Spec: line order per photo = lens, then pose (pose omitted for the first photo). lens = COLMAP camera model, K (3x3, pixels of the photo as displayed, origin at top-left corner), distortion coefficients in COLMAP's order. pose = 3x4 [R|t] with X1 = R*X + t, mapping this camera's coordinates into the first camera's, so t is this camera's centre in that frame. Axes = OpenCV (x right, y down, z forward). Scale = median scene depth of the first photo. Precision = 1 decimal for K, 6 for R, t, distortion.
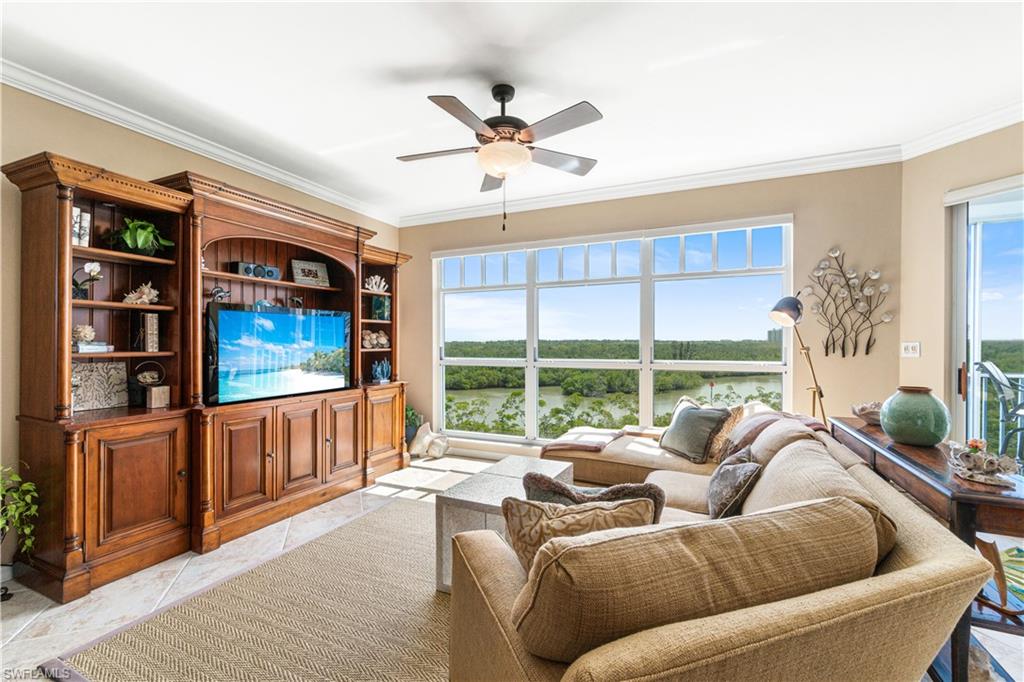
lens RADIAL K [[446.4, 0, 507.6], [0, 446.4, 342.9], [0, 0, 1]] dist [-0.000821, -0.000097]
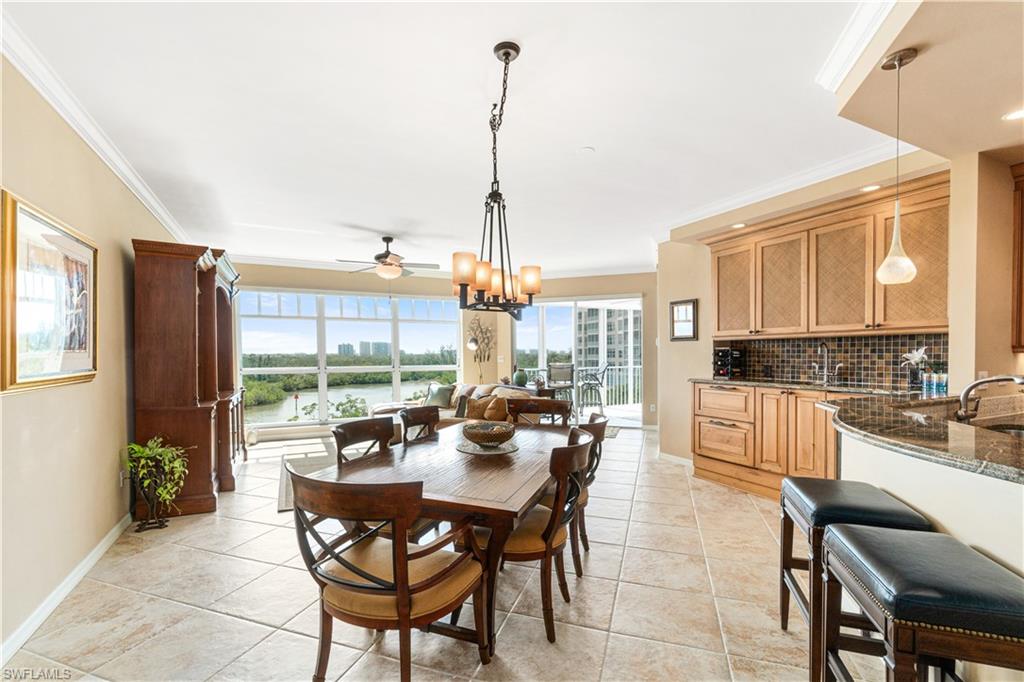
lens RADIAL K [[448.0, 0, 508.9], [0, 448.0, 370.7], [0, 0, 1]] dist [-0.000839, -0.000056]
pose [[0.628611, -0.028391, 0.777202, -1.234013], [0.003477, 0.999426, 0.033696, -0.003541], [-0.777712, -0.018479, 0.628349, -0.745060]]
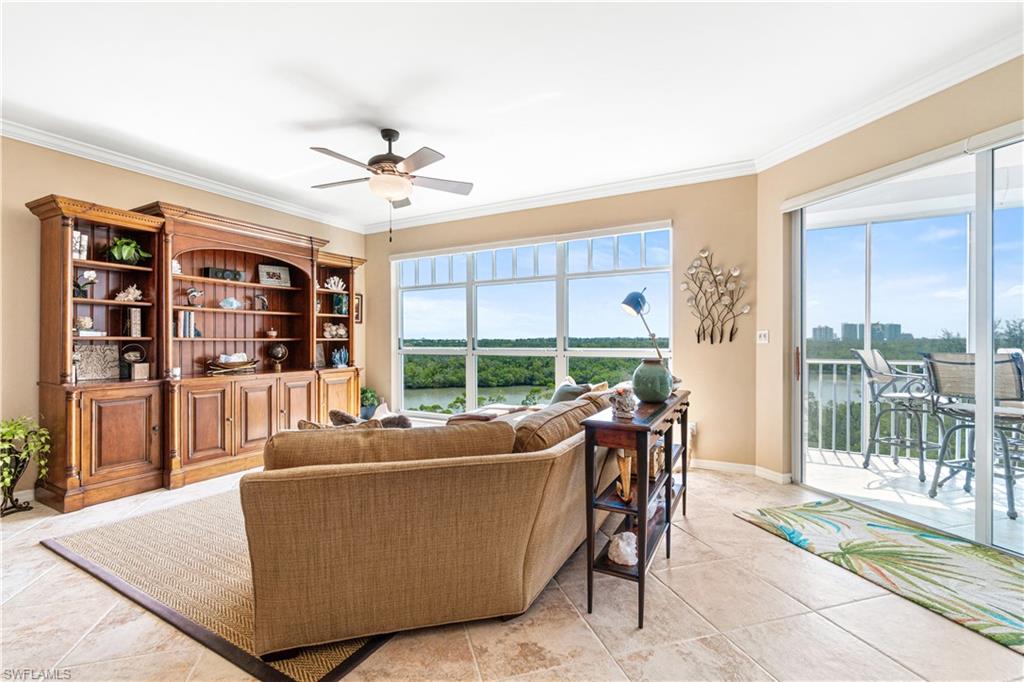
lens RADIAL K [[448.8, 0, 504.4], [0, 448.8, 339.9], [0, 0, 1]] dist [-0.001036, -0.000053]
pose [[0.997295, -0.000012, -0.073509, 0.384917], [-0.000126, 0.999998, -0.001871, 0.030078], [0.073509, 0.001875, 0.997293, -0.243022]]
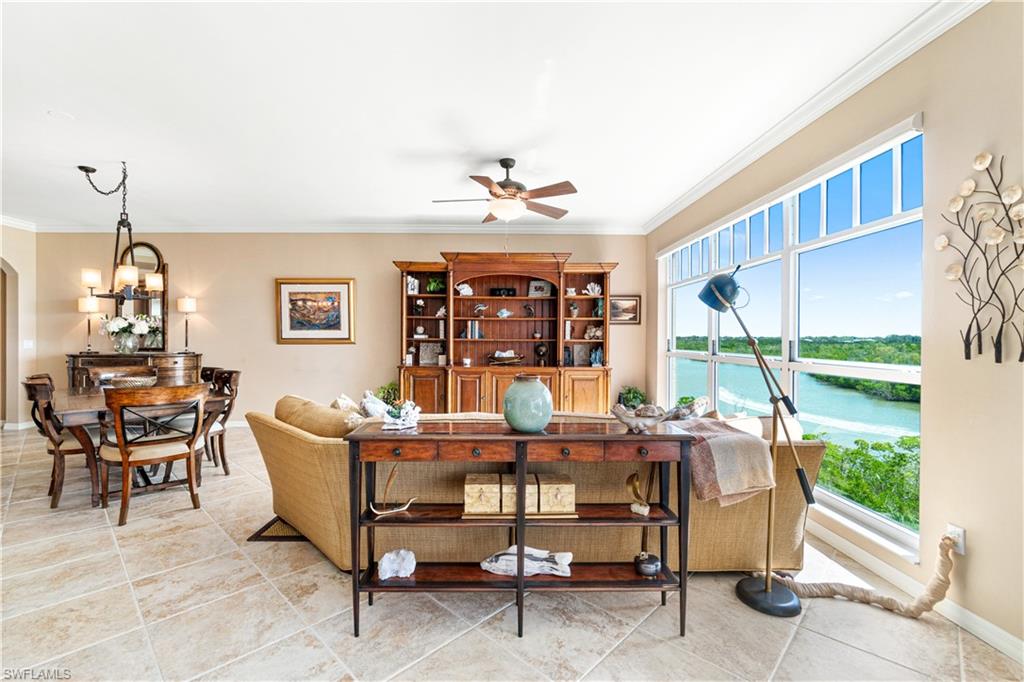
lens RADIAL K [[448.8, 0, 504.4], [0, 448.8, 339.9], [0, 0, 1]] dist [-0.001036, -0.000053]
pose [[0.430508, 0.010173, -0.902529, 1.227824], [-0.007093, 0.999944, 0.007888, 0.007855], [0.902559, 0.003006, 0.430556, 0.343055]]
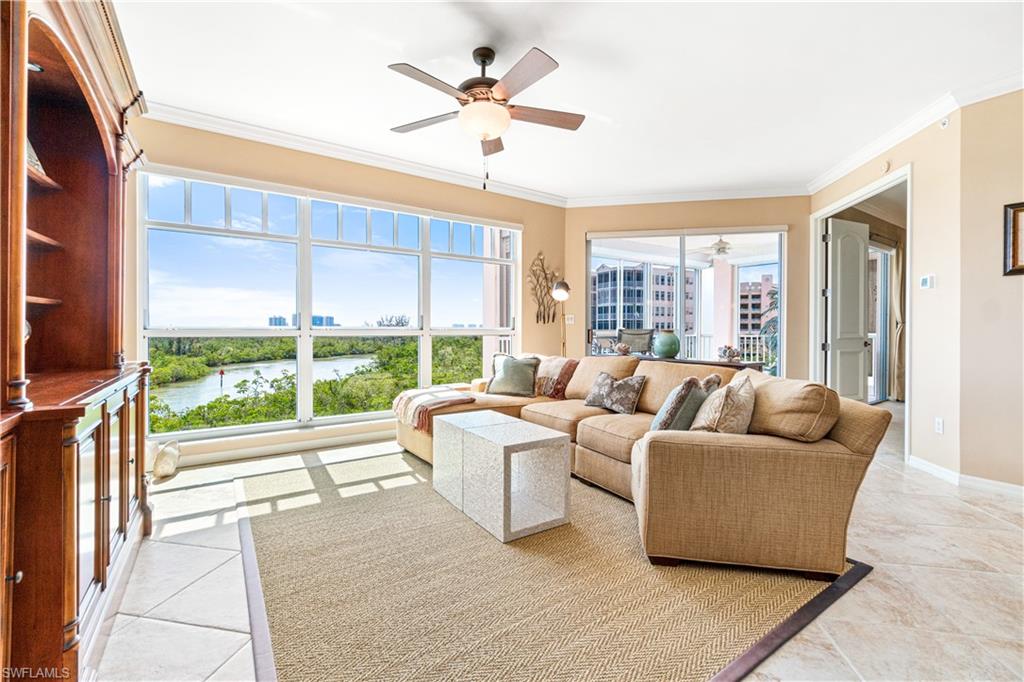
lens RADIAL K [[436.8, 0, 509.4], [0, 436.8, 330.2], [0, 0, 1]] dist [0.000752, 0.000050]
pose [[0.514218, 0.001933, 0.857657, -0.788259], [-0.003323, 0.999994, -0.000261, 0.070504], [-0.857653, -0.002716, 0.514221, 0.399594]]
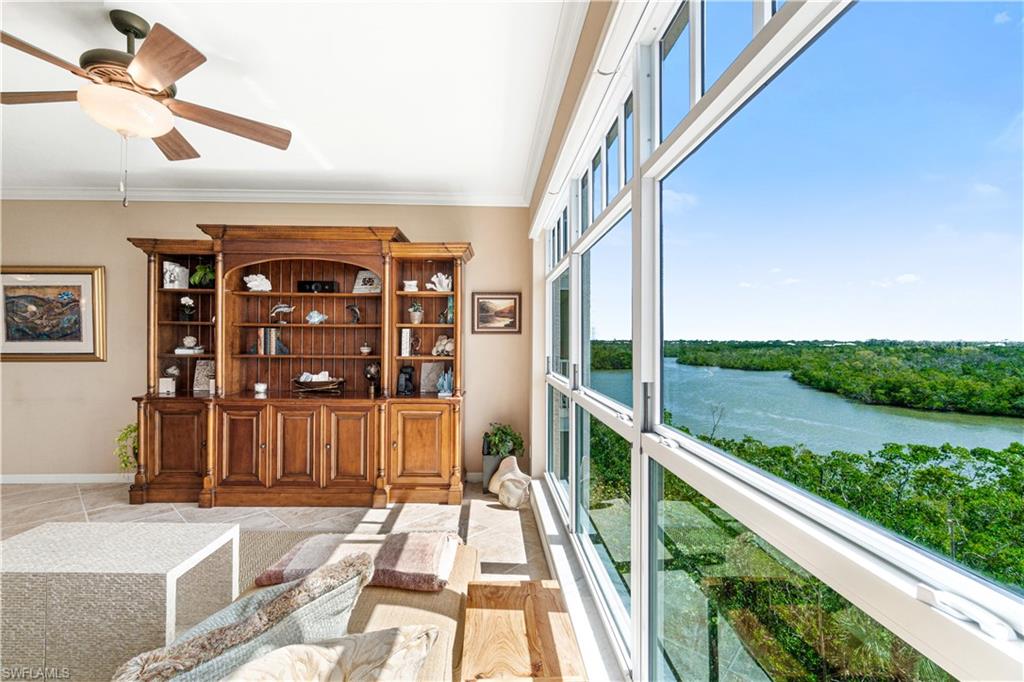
lens RADIAL K [[439.4, 0, 505.9], [0, 439.4, 335.8], [0, 0, 1]] dist [-0.001883, -0.000195]
pose [[0.447388, -0.004936, -0.894326, 0.858050], [-0.008439, 0.999917, -0.009741, -0.032911], [0.894300, 0.011905, 0.447310, 1.169375]]
